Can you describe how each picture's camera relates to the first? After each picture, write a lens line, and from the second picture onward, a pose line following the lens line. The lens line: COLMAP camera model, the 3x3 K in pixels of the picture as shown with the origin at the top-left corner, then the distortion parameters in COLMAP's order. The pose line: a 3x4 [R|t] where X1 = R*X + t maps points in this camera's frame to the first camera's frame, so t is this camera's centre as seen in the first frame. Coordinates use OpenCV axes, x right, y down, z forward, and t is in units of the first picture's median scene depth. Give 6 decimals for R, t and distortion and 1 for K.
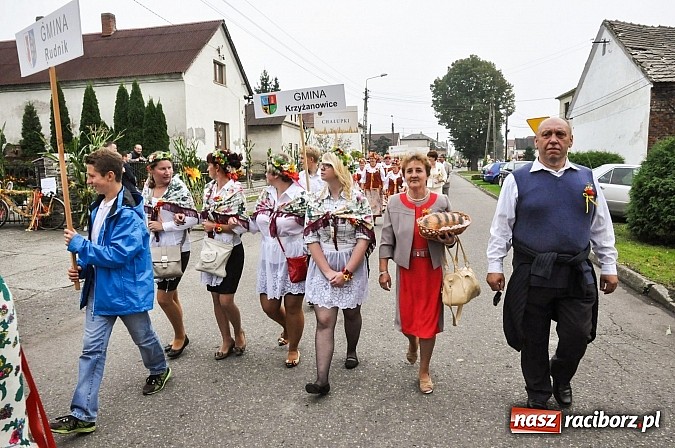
lens RADIAL K [[464.7, 0, 338.1], [0, 464.7, 227.6], [0, 0, 1]] dist [-0.128466, 0.088860]
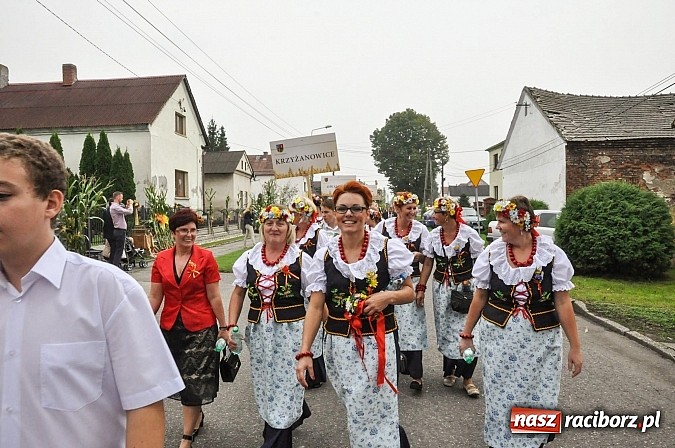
lens RADIAL K [[464.7, 0, 338.1], [0, 464.7, 227.6], [0, 0, 1]] dist [-0.128466, 0.088860]
pose [[0.991103, -0.004884, 0.133008, -0.039339], [0.018089, 0.994997, -0.098256, 0.006948], [-0.131863, 0.099787, 0.986233, -0.058703]]
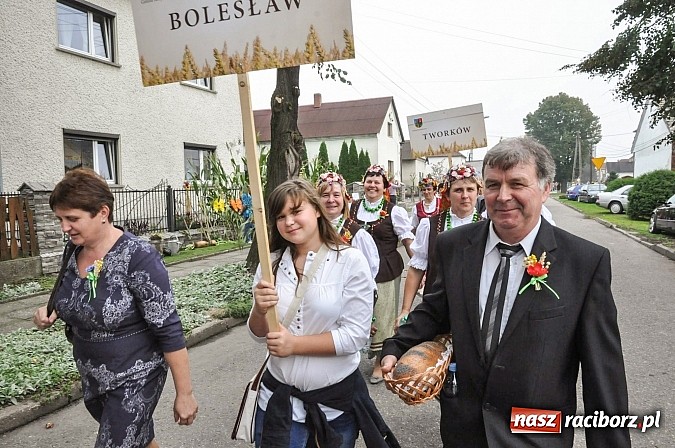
lens RADIAL K [[461.7, 0, 337.5], [0, 461.7, 224.0], [0, 0, 1]] dist [-0.051725, 0.000197]
pose [[0.983575, 0.008890, -0.180283, -0.141198], [-0.019444, 0.998193, -0.056860, 0.082164], [0.179452, 0.059432, 0.981970, -0.578629]]
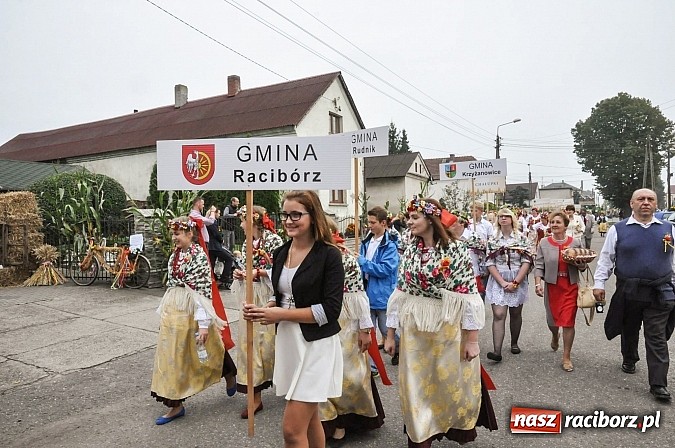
lens RADIAL K [[464.7, 0, 338.1], [0, 464.7, 227.6], [0, 0, 1]] dist [-0.128466, 0.088860]
pose [[0.958680, -0.005314, -0.284438, 0.023023], [-0.026821, 0.993684, -0.108964, -0.013620], [0.283220, 0.112091, 0.952482, 0.083227]]
